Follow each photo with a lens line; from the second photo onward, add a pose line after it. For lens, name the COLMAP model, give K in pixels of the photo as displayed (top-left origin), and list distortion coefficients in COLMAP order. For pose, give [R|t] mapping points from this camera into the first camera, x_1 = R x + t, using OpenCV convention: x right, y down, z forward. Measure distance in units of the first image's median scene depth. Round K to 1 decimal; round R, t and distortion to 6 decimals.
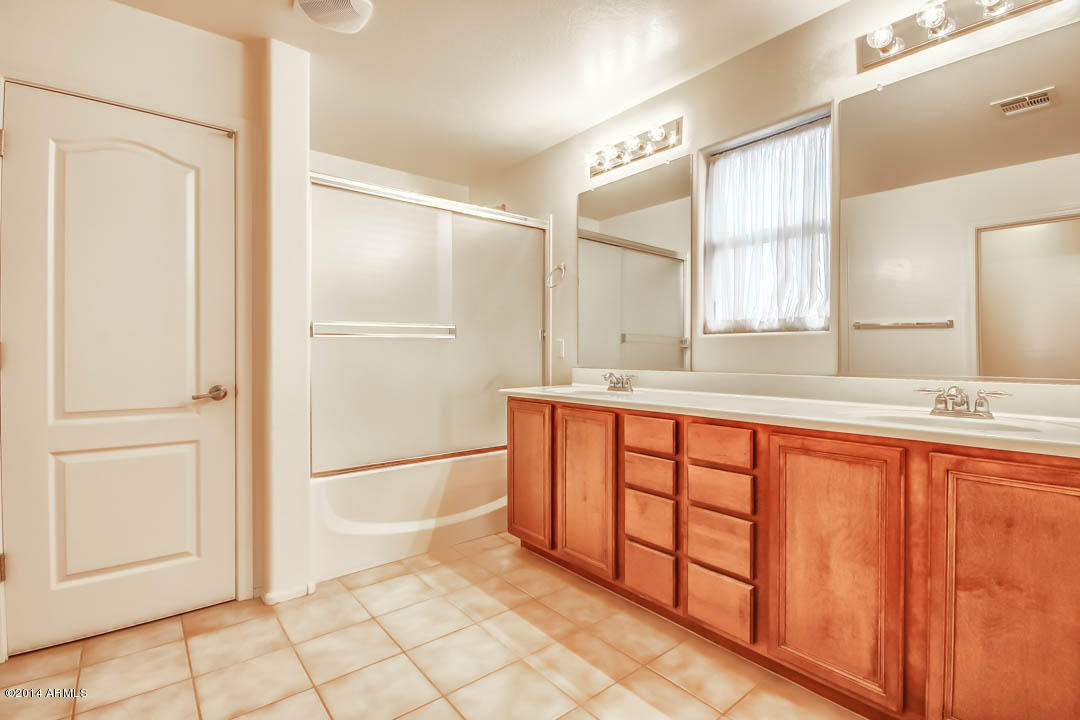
lens RADIAL K [[511.2, 0, 548.9], [0, 511.2, 358.0], [0, 0, 1]] dist [0.001081, -0.001804]
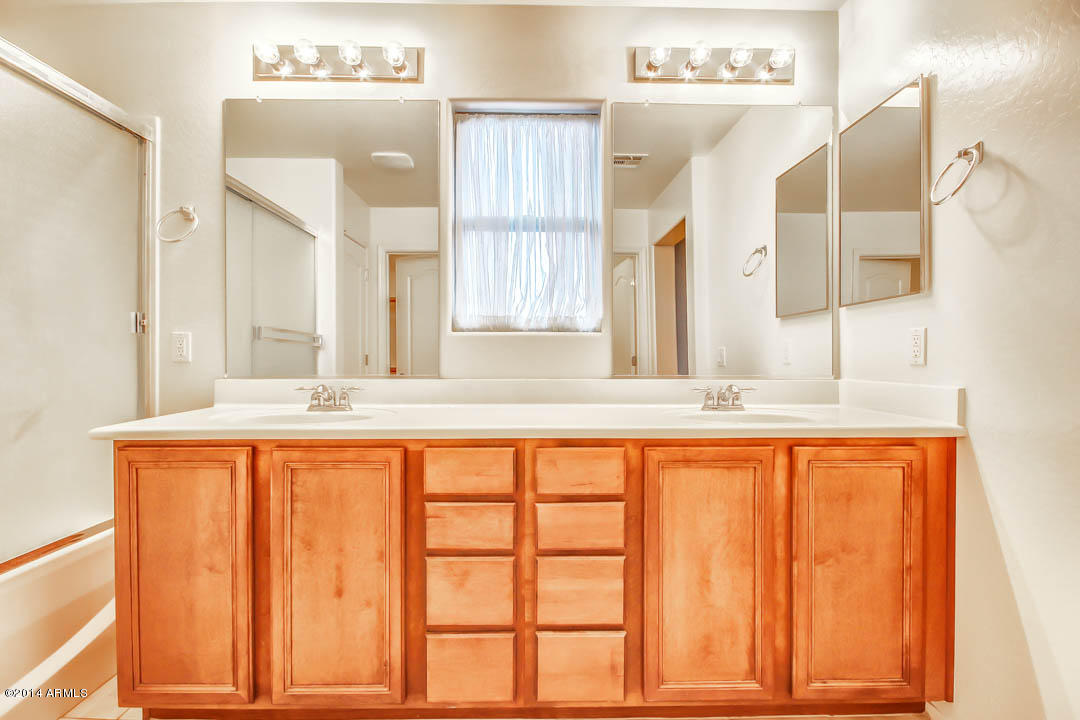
lens RADIAL K [[511.2, 0, 536.3], [0, 511.2, 355.3], [0, 0, 1]] dist [0.001081, -0.001804]
pose [[0.623868, -0.003405, 0.781523, -0.294753], [0.006181, 0.999981, -0.000578, -0.009833], [-0.781506, 0.005192, 0.623877, 0.485194]]
